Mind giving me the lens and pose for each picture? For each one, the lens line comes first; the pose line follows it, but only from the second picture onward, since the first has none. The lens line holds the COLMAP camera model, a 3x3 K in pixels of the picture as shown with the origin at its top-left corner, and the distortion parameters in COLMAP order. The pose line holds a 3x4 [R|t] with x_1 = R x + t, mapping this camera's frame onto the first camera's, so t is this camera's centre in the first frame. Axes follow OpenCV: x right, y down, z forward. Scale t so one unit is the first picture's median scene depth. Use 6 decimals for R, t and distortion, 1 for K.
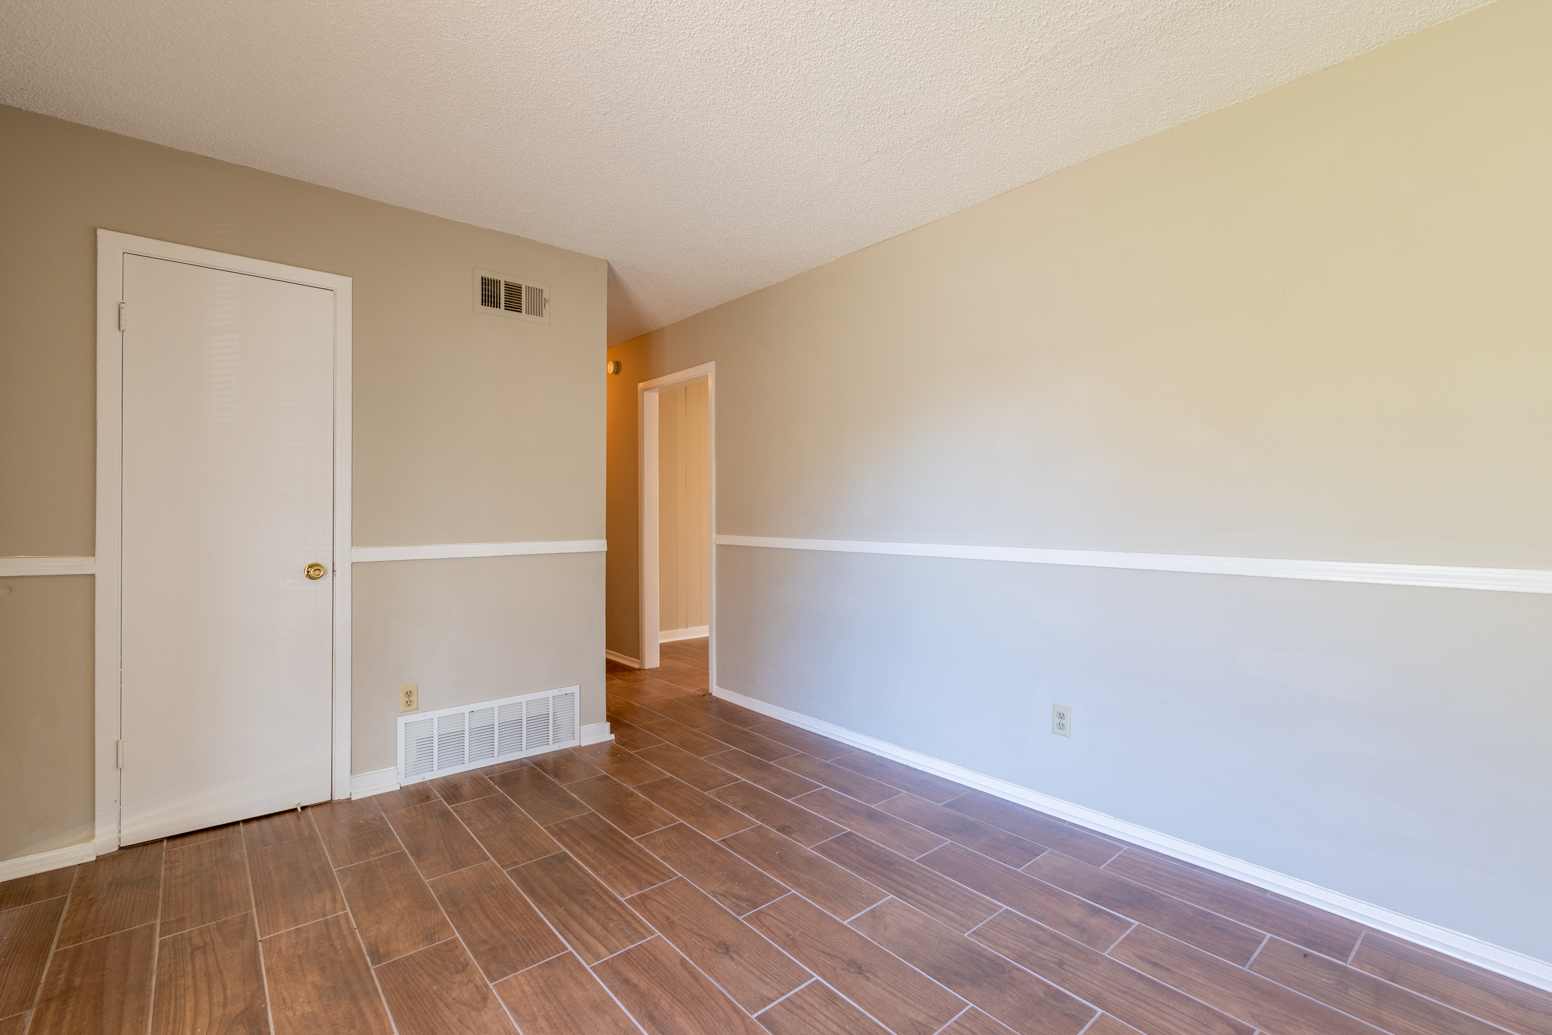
lens RADIAL K [[678.5, 0, 769.0], [0, 678.5, 509.3], [0, 0, 1]] dist [-0.000914, -0.000162]
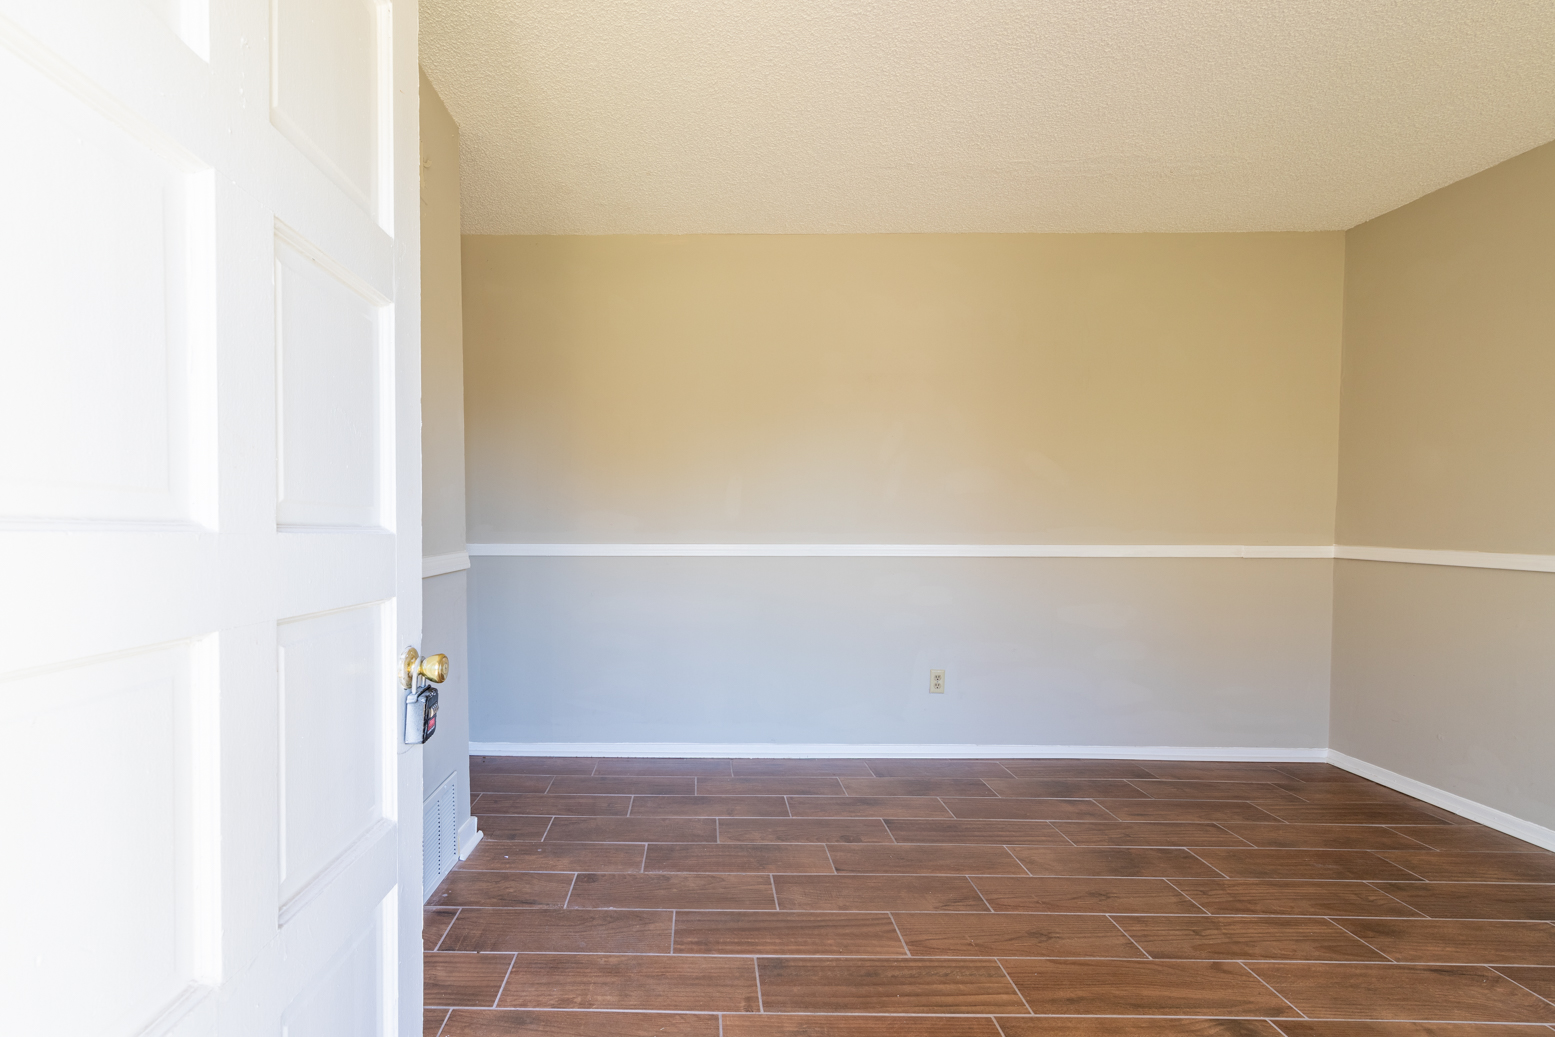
lens RADIAL K [[704.1, 0, 695.6], [0, 704.1, 540.6], [0, 0, 1]] dist [0.000120, -0.000270]
pose [[0.657903, -0.019939, 0.752839, -0.827768], [-0.005242, 0.999504, 0.031052, 0.016169], [-0.753085, -0.024376, 0.657472, 0.492182]]
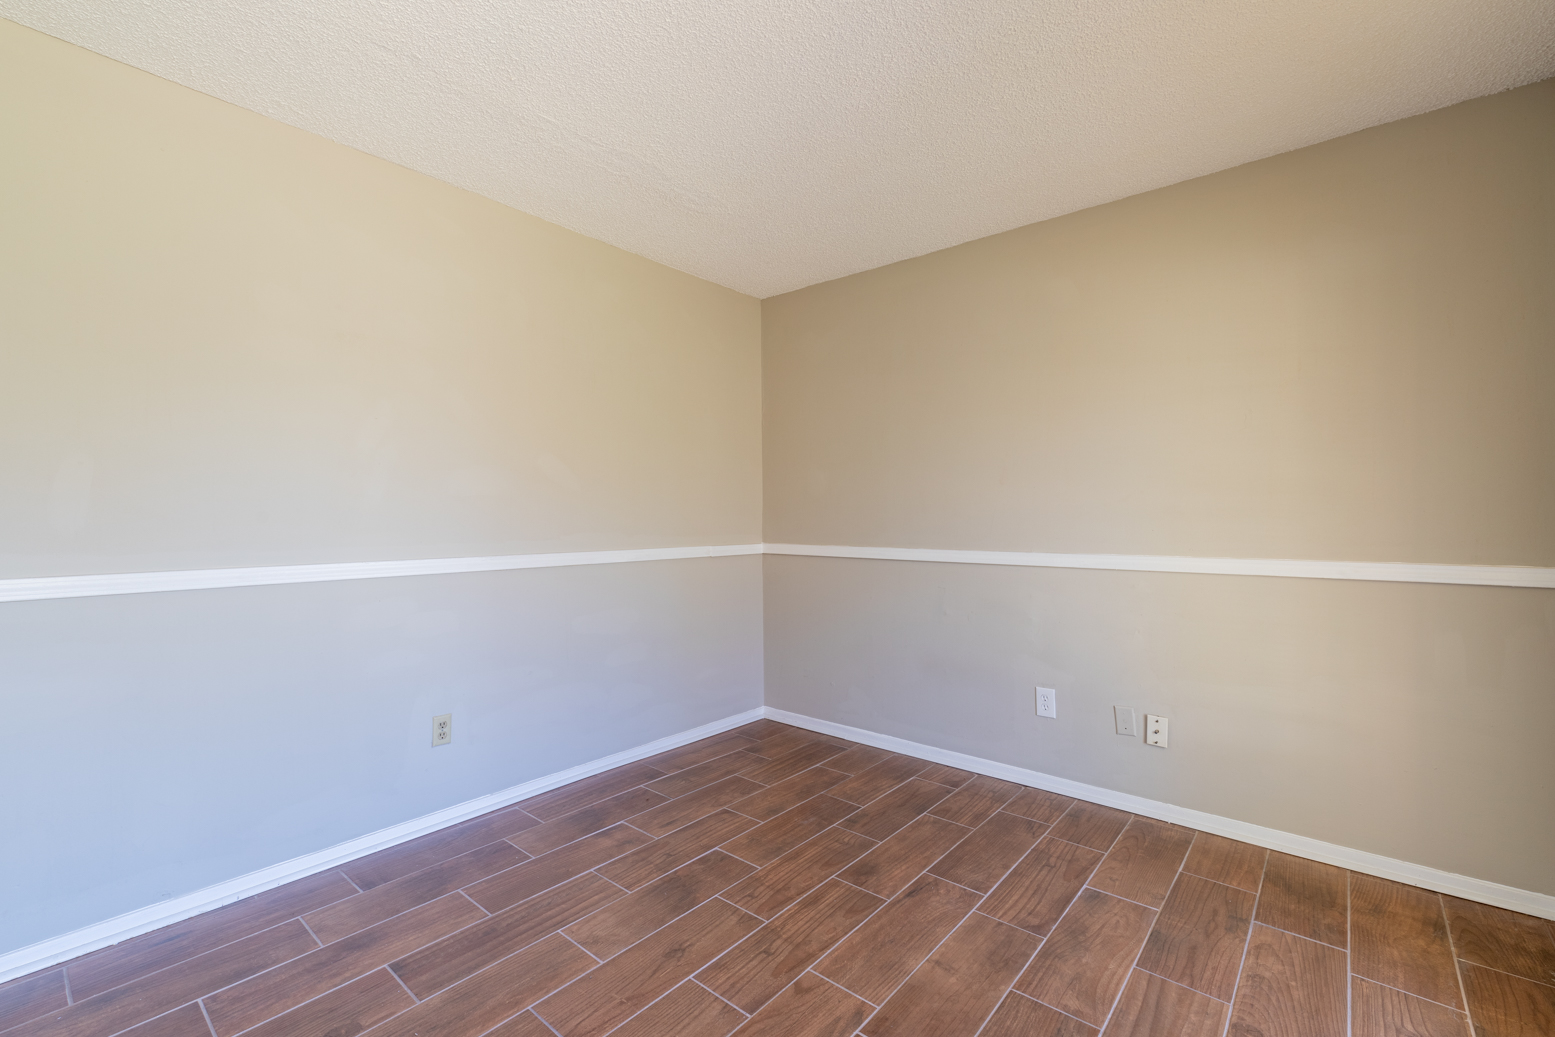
lens RADIAL K [[661.1, 0, 777.5], [0, 661.1, 518.5], [0, 0, 1]] dist [-0.001925, -0.000352]
pose [[-0.160785, 0.002103, 0.986987, -0.604113], [-0.000162, 0.999998, -0.002158, 0.003901], [-0.986989, -0.000507, -0.160784, 0.671401]]
